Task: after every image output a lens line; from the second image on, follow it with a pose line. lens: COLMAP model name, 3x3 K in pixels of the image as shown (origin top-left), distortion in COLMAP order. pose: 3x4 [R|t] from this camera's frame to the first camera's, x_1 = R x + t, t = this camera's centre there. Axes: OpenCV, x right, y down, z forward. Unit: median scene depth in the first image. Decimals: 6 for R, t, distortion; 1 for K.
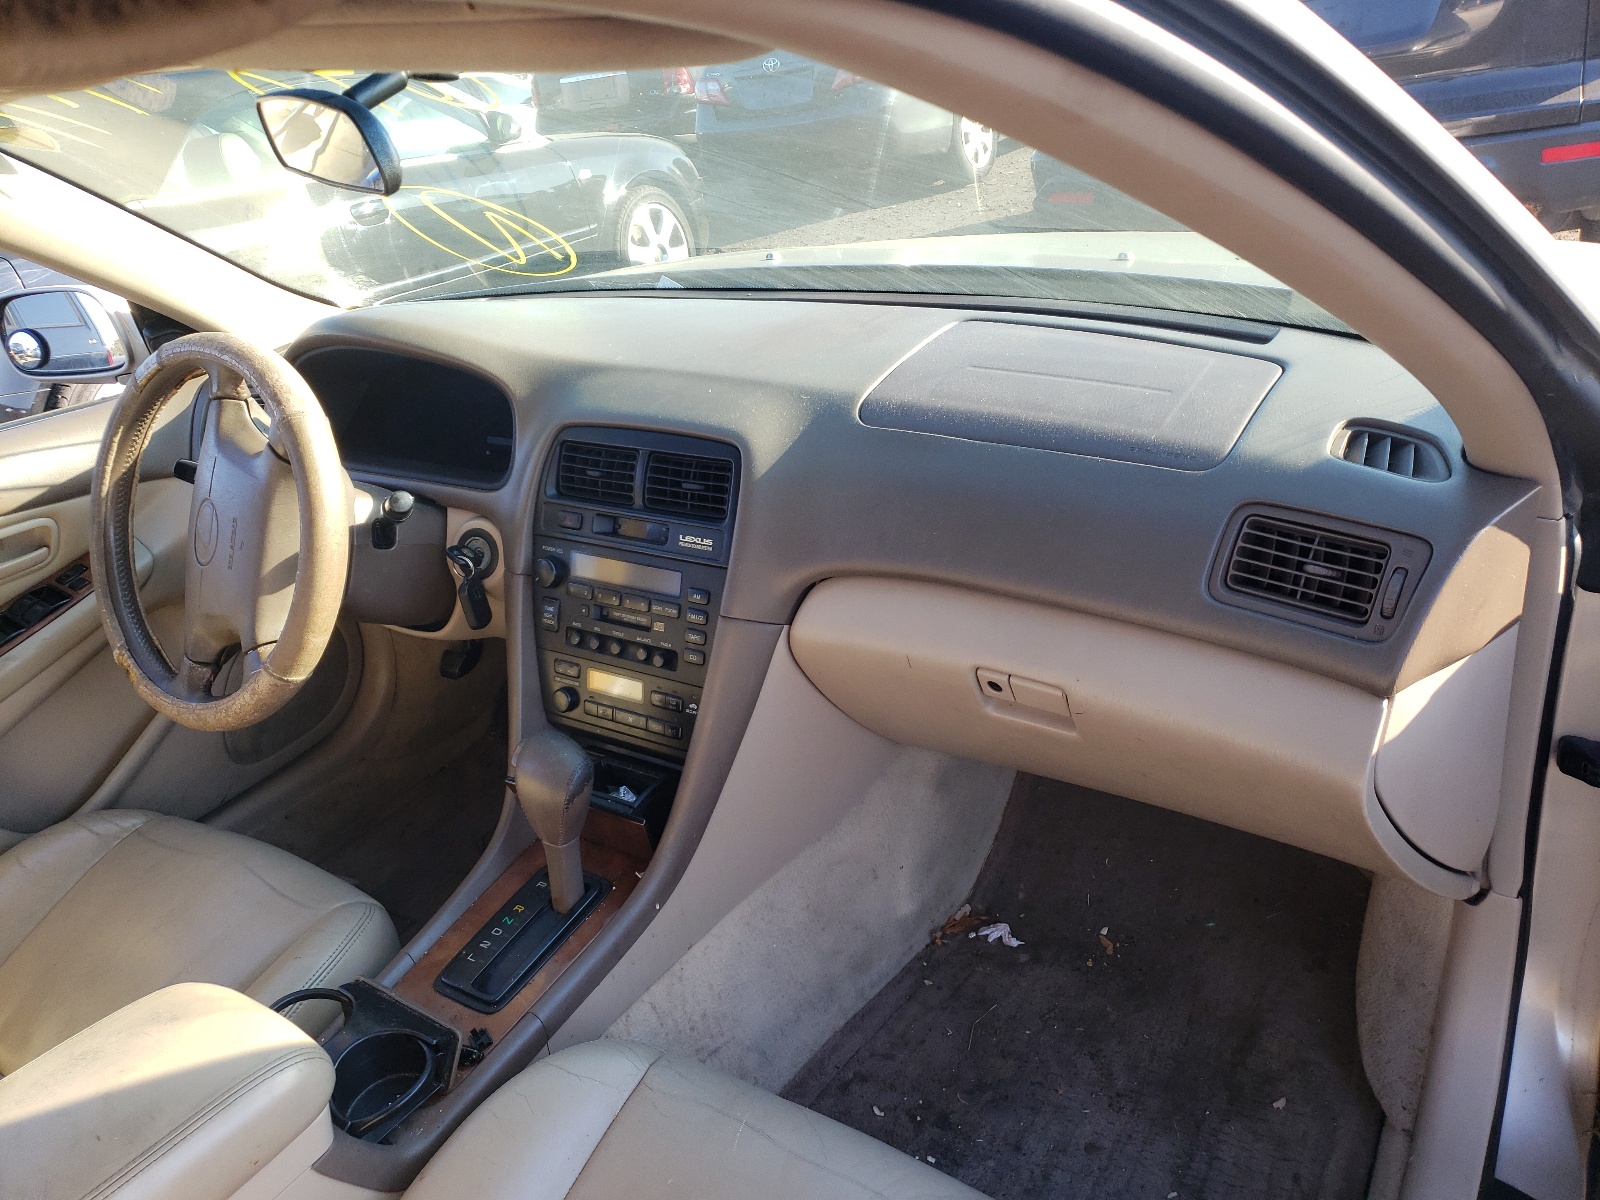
lens RADIAL K [[1183.3, 0, 800.0], [0, 1183.3, 600.0], [0, 0, 1]] dist [0.005871, -0.000482]
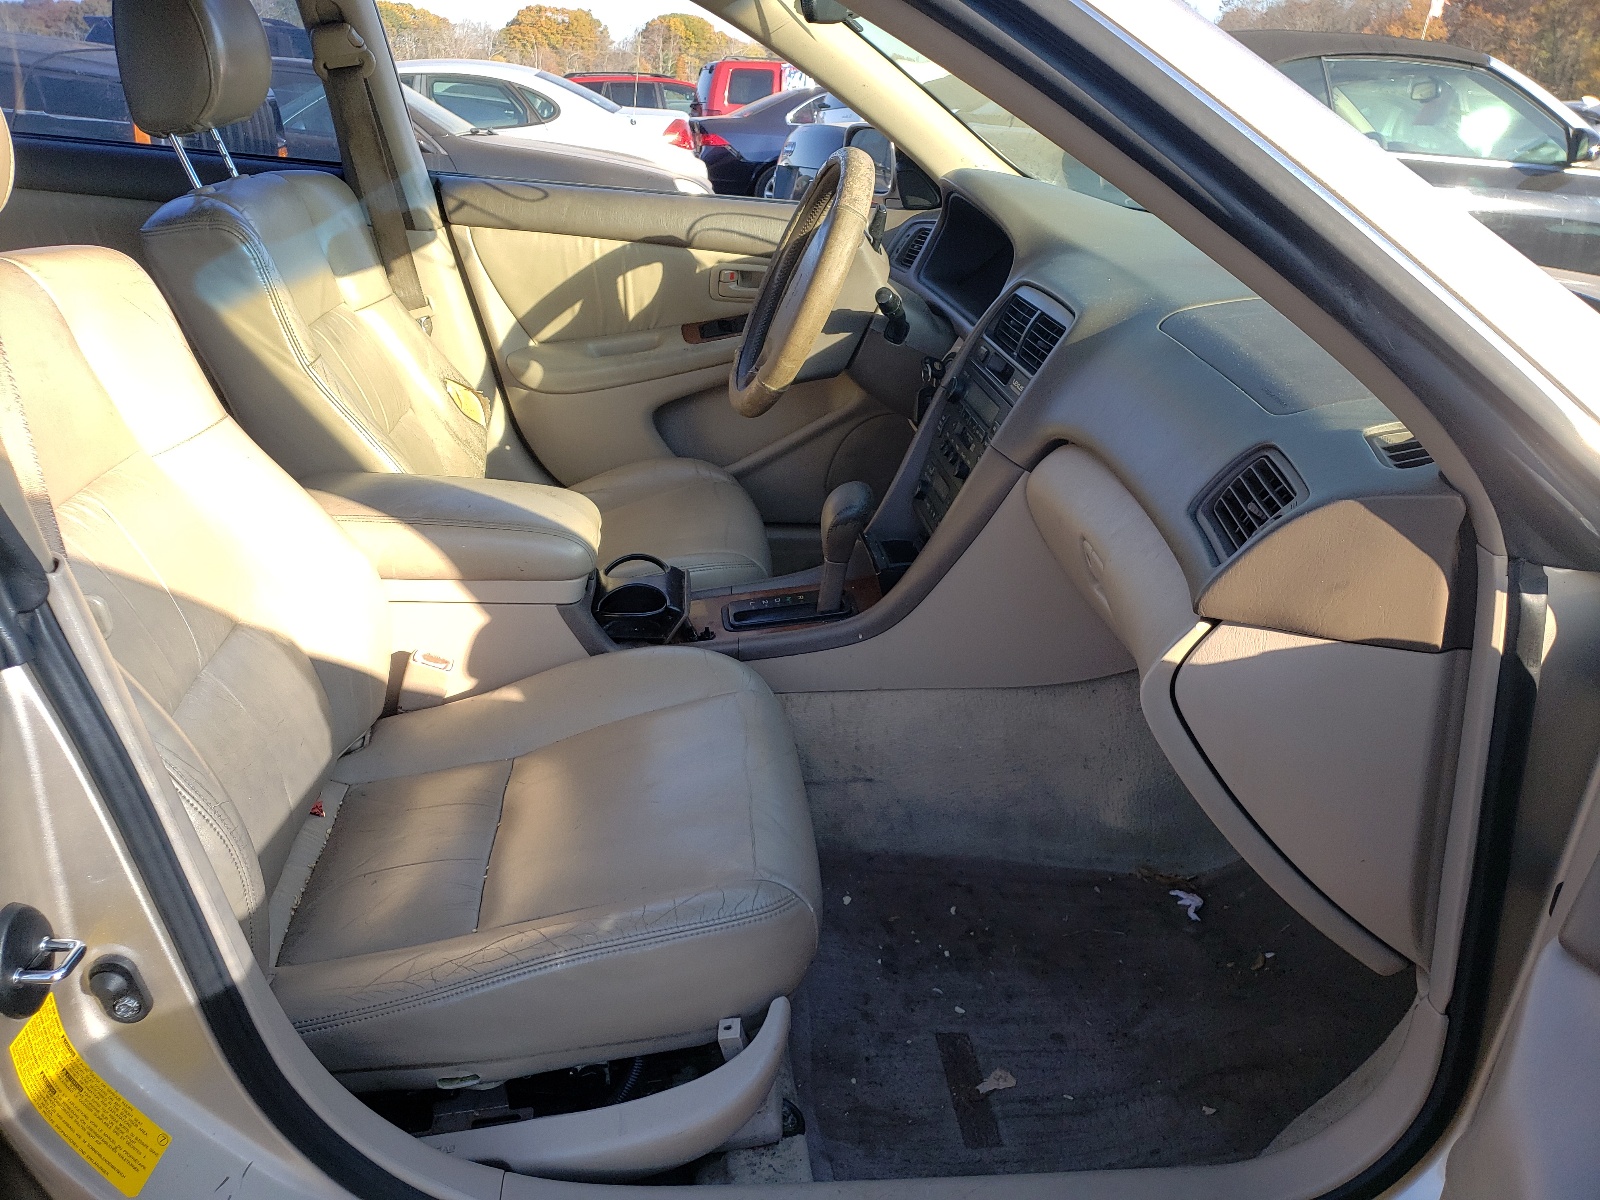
lens RADIAL K [[1183.3, 0, 800.0], [0, 1183.3, 600.0], [0, 0, 1]] dist [0.005871, -0.000482]
pose [[0.645071, 0.445923, -0.620512, 0.572165], [-0.438239, 0.881132, 0.177630, 0.024783], [0.625962, 0.157349, 0.763814, -0.026664]]
